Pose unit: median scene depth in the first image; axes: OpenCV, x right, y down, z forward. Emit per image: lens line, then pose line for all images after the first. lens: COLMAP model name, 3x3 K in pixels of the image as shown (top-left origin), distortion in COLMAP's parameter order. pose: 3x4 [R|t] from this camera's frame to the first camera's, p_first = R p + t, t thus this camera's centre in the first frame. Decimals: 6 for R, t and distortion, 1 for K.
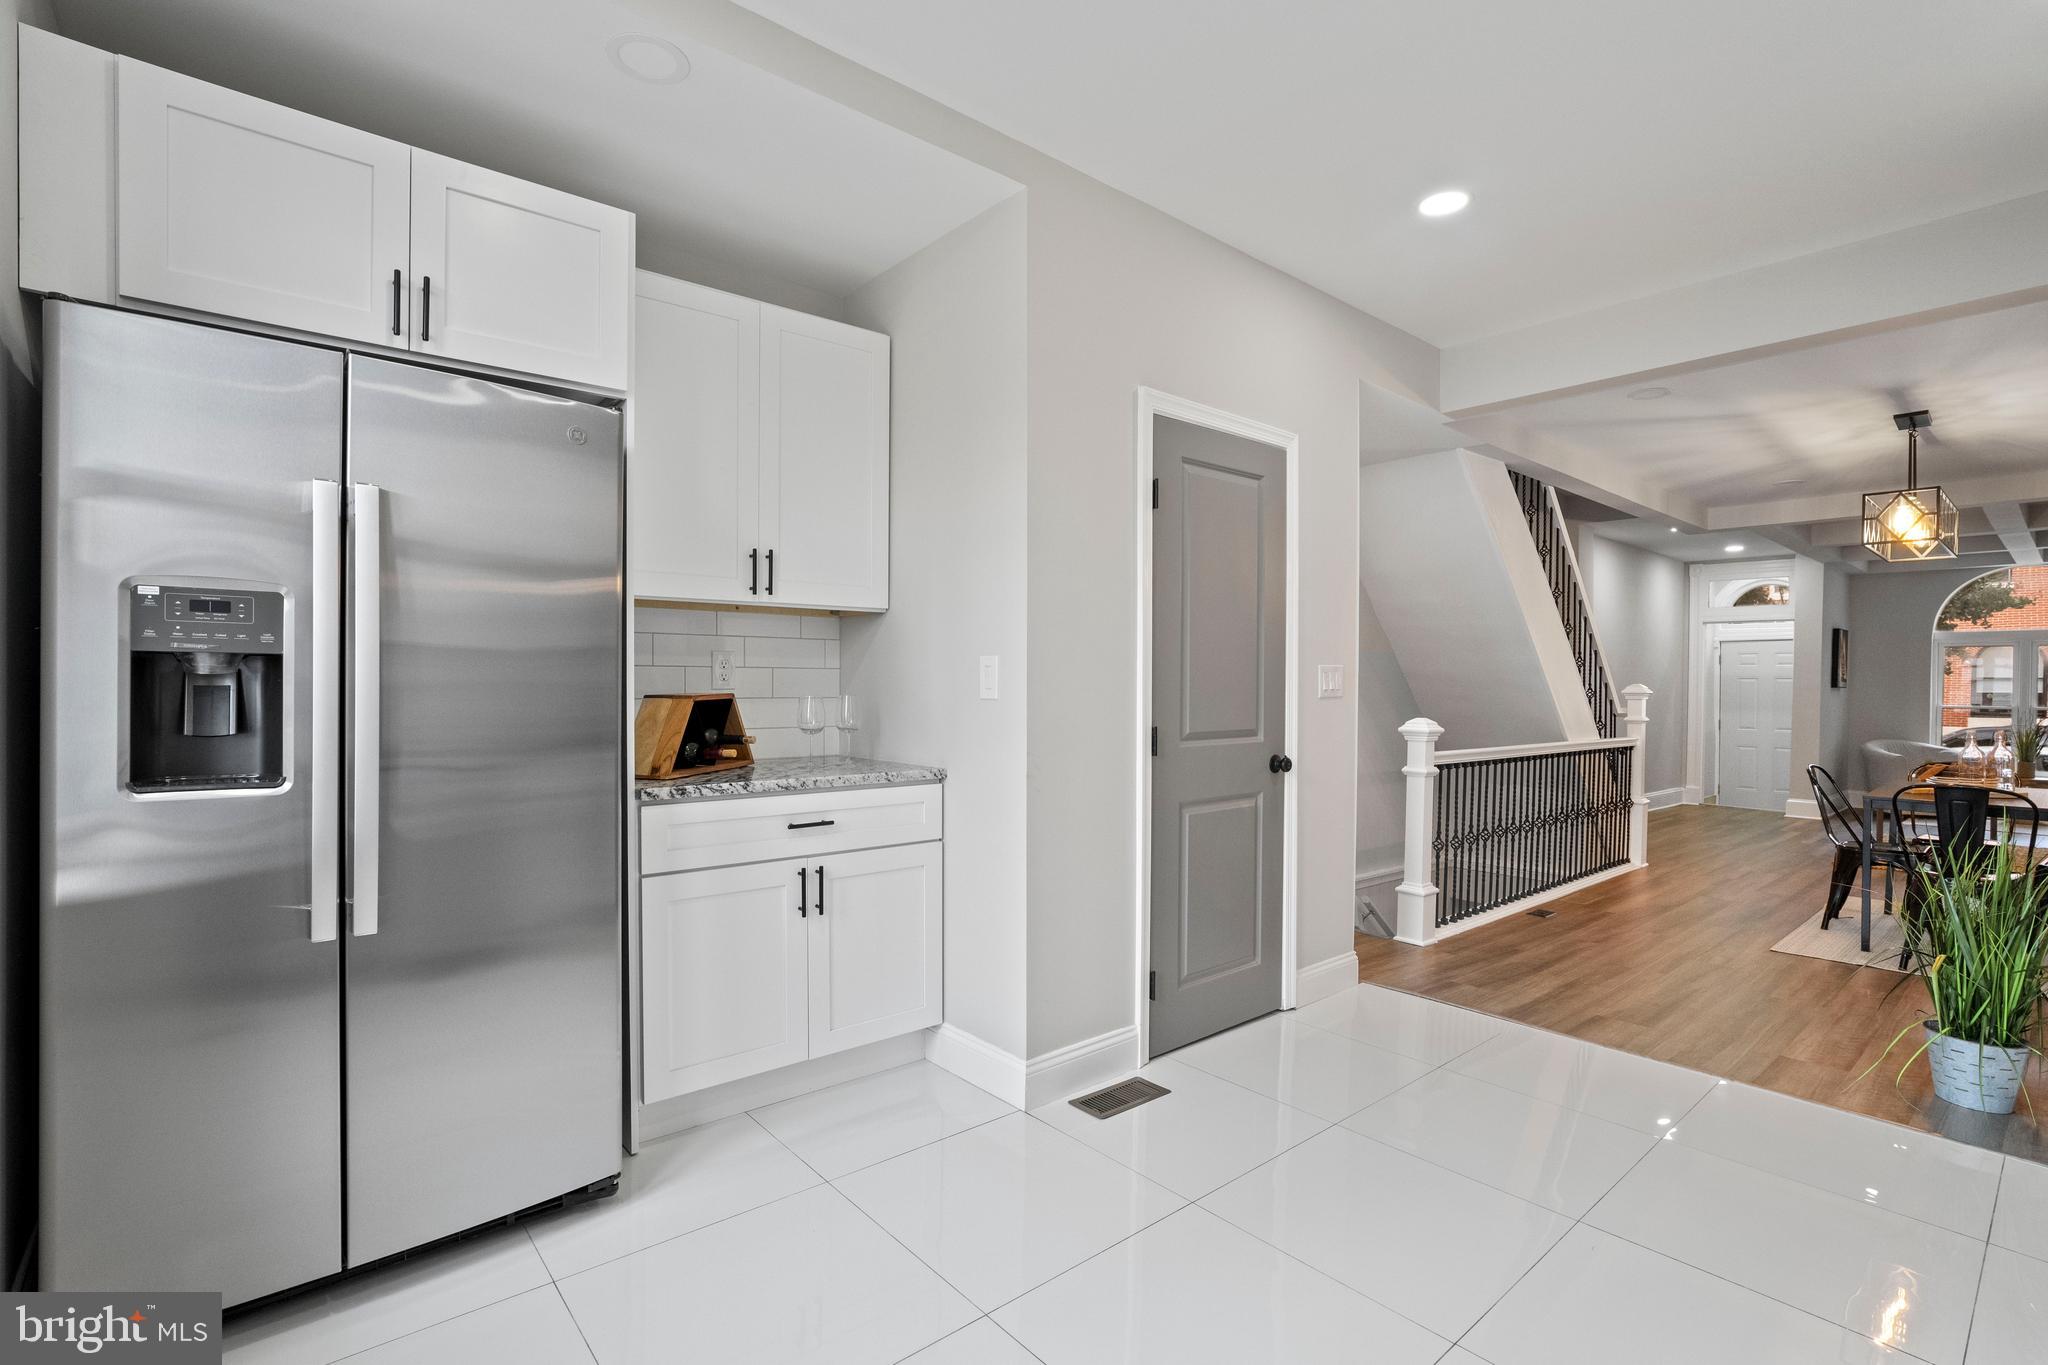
lens RADIAL K [[930.1, 0, 1018.3], [0, 930.1, 690.1], [0, 0, 1]] dist [-0.013366, 0.000048]
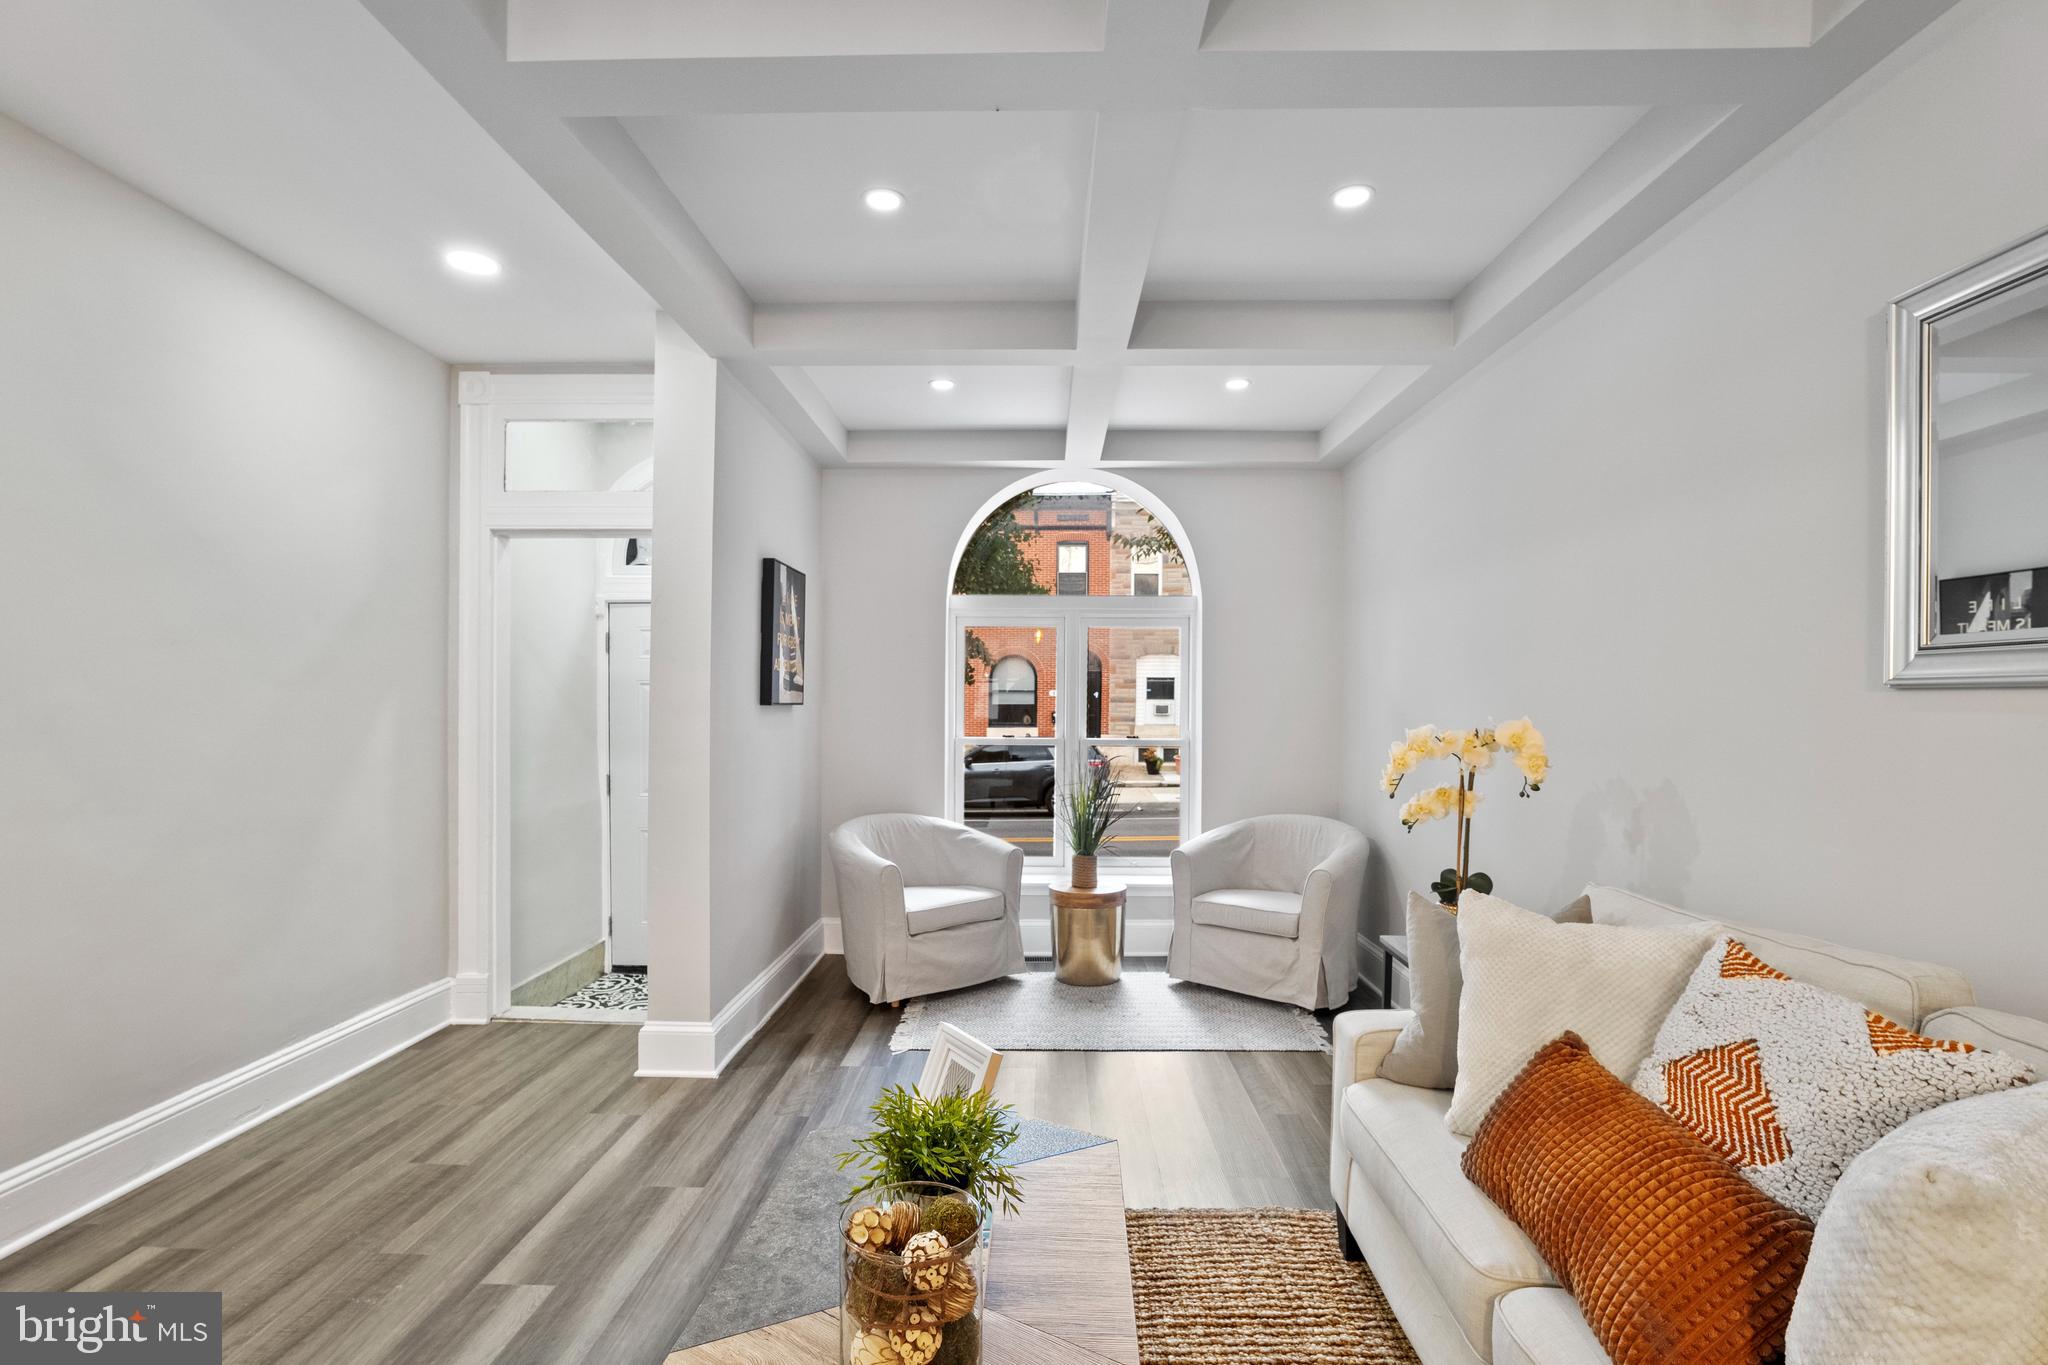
lens RADIAL K [[968.9, 0, 1024.2], [0, 968.9, 704.7], [0, 0, 1]] dist [-0.039187, 0.022674]
pose [[0.664308, -0.008016, 0.747416, 1.026678], [0.007081, 0.999965, 0.004431, -0.006279], [-0.747425, 0.002349, 0.664342, 1.009370]]
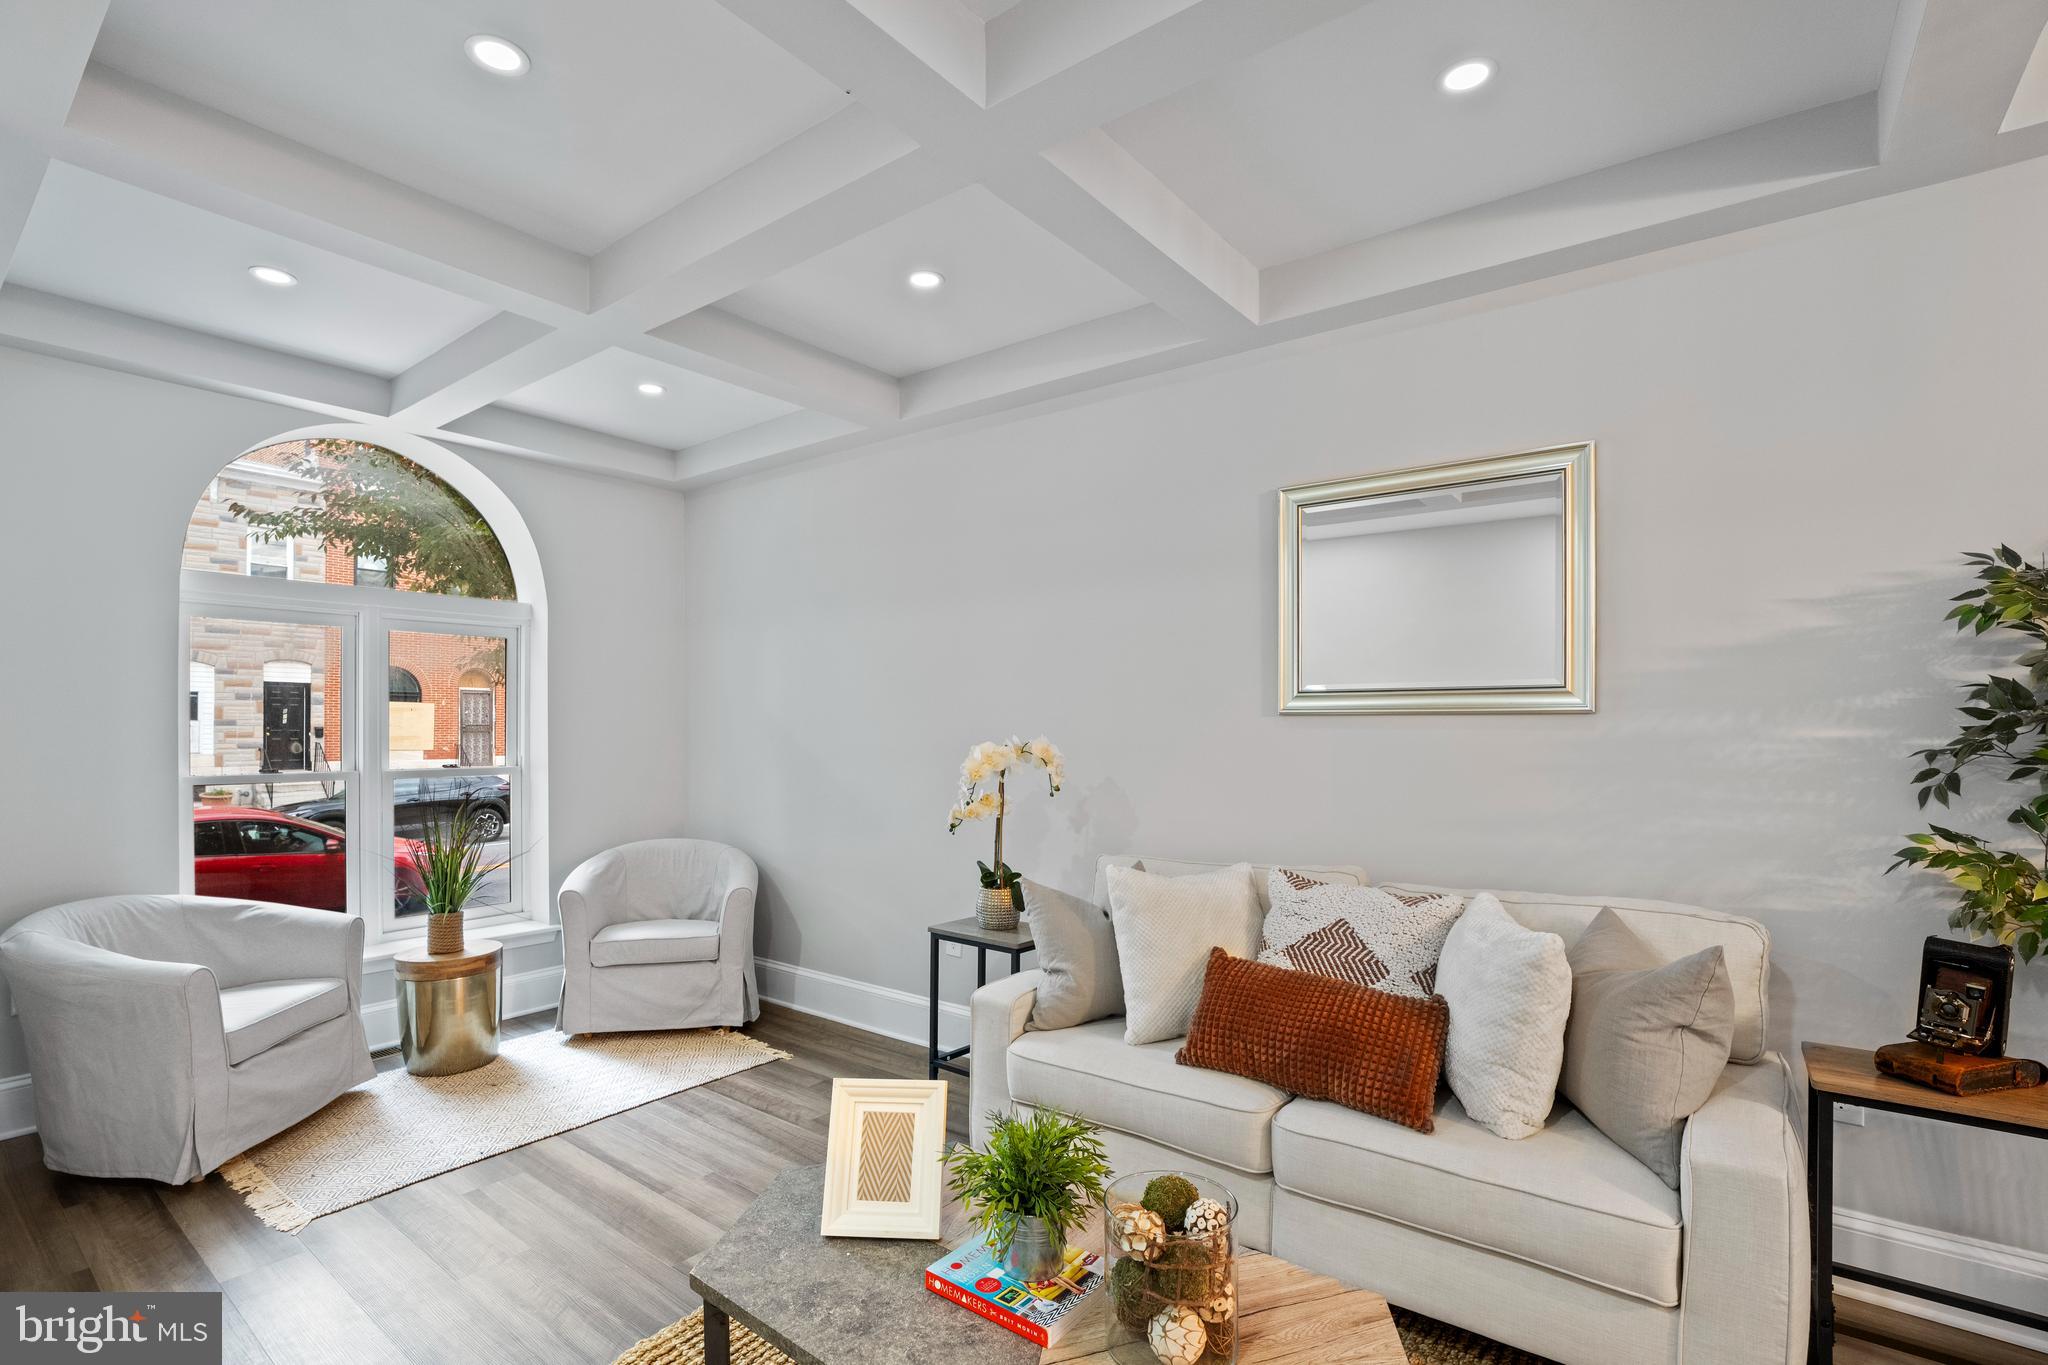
lens RADIAL K [[971.9, 0, 1018.4], [0, 971.9, 724.5], [0, 0, 1]] dist [-0.063888, 0.048522]
pose [[-0.214098, -0.005025, 0.976799, 0.952646], [0.003779, 0.999975, 0.005972, -0.006448], [-0.976805, 0.004970, -0.214074, 1.254712]]
